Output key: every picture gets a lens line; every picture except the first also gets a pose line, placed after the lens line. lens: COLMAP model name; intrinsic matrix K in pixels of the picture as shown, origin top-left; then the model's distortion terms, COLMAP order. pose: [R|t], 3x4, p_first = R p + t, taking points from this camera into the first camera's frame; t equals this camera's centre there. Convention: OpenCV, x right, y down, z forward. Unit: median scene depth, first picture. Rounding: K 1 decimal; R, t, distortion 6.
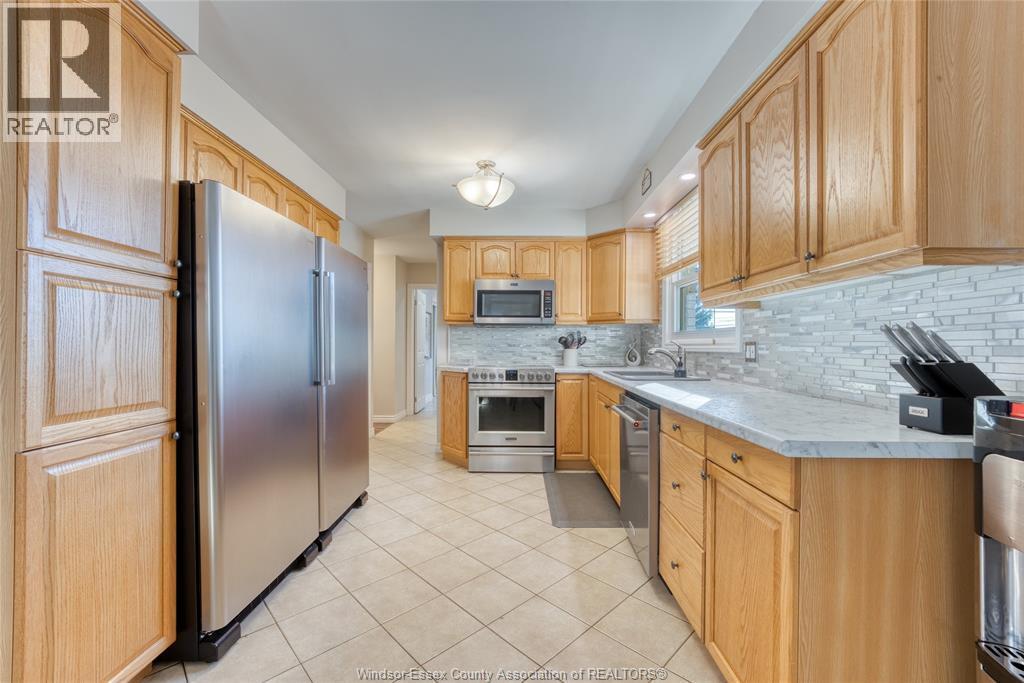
lens RADIAL K [[413.3, 0, 518.9], [0, 413.3, 345.0], [0, 0, 1]] dist [-0.011541, 0.000096]
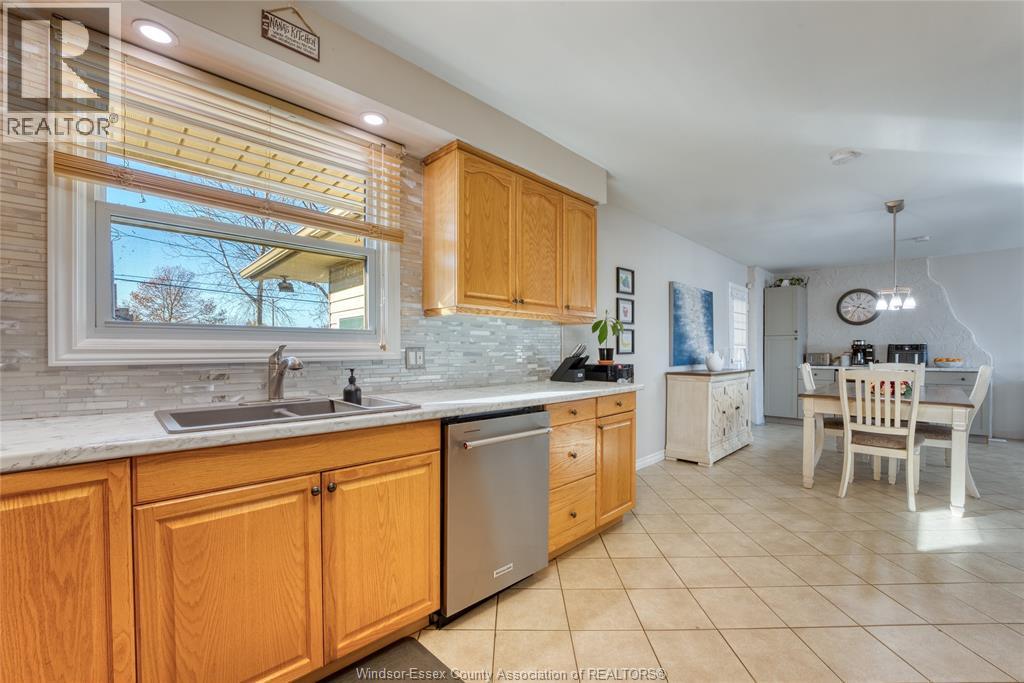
lens RADIAL K [[411.3, 0, 517.9], [0, 411.3, 356.0], [0, 0, 1]] dist [-0.023911, 0.000047]
pose [[-0.702285, -0.011134, 0.711808, -0.219129], [-0.000781, 0.999889, 0.014870, -0.002239], [-0.711895, 0.009887, -0.702216, 1.023369]]
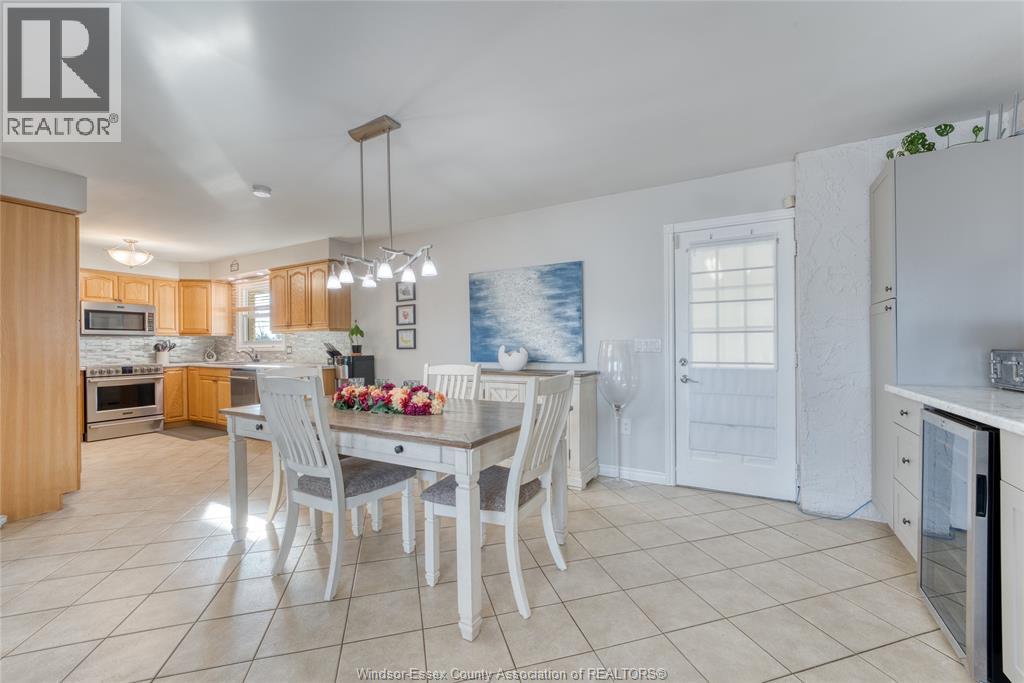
lens RADIAL K [[413.3, 0, 518.9], [0, 413.3, 345.0], [0, 0, 1]] dist [-0.011541, 0.000096]
pose [[0.478382, -0.009529, 0.878100, -0.692140], [0.013156, 0.999907, 0.003683, -0.004249], [-0.878053, 0.009790, 0.478462, -1.023428]]
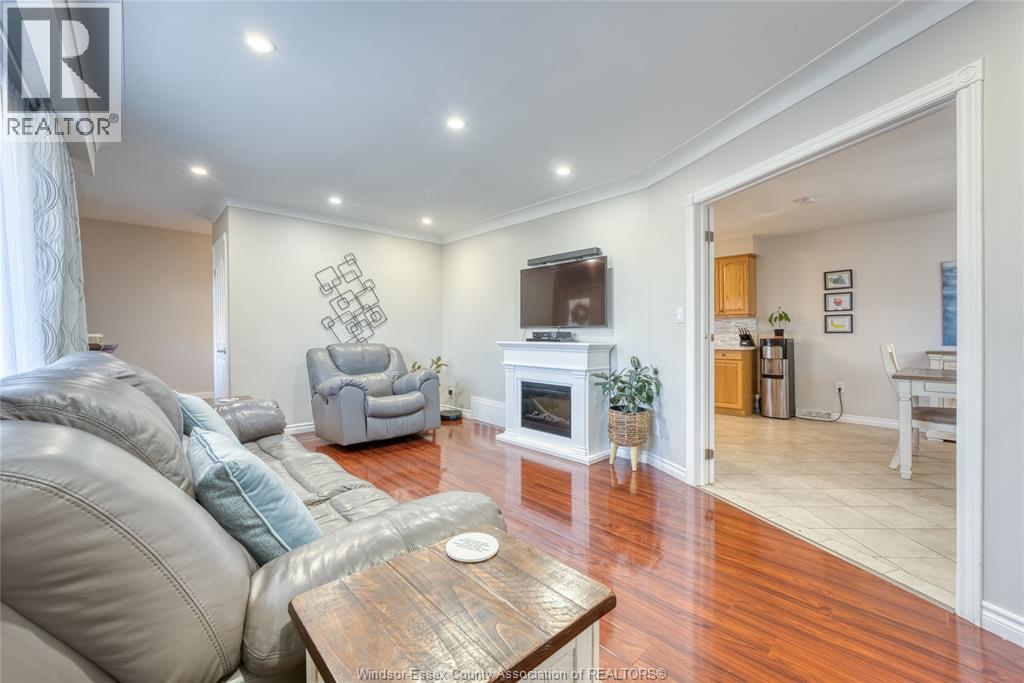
lens RADIAL K [[411.6, 0, 511.4], [0, 411.6, 330.7], [0, 0, 1]] dist [-0.001153, -0.000083]
pose [[0.731362, -0.008071, 0.681942, -1.597639], [0.009538, 0.999953, 0.001605, -0.013446], [-0.681923, 0.005330, 0.731405, -0.287243]]
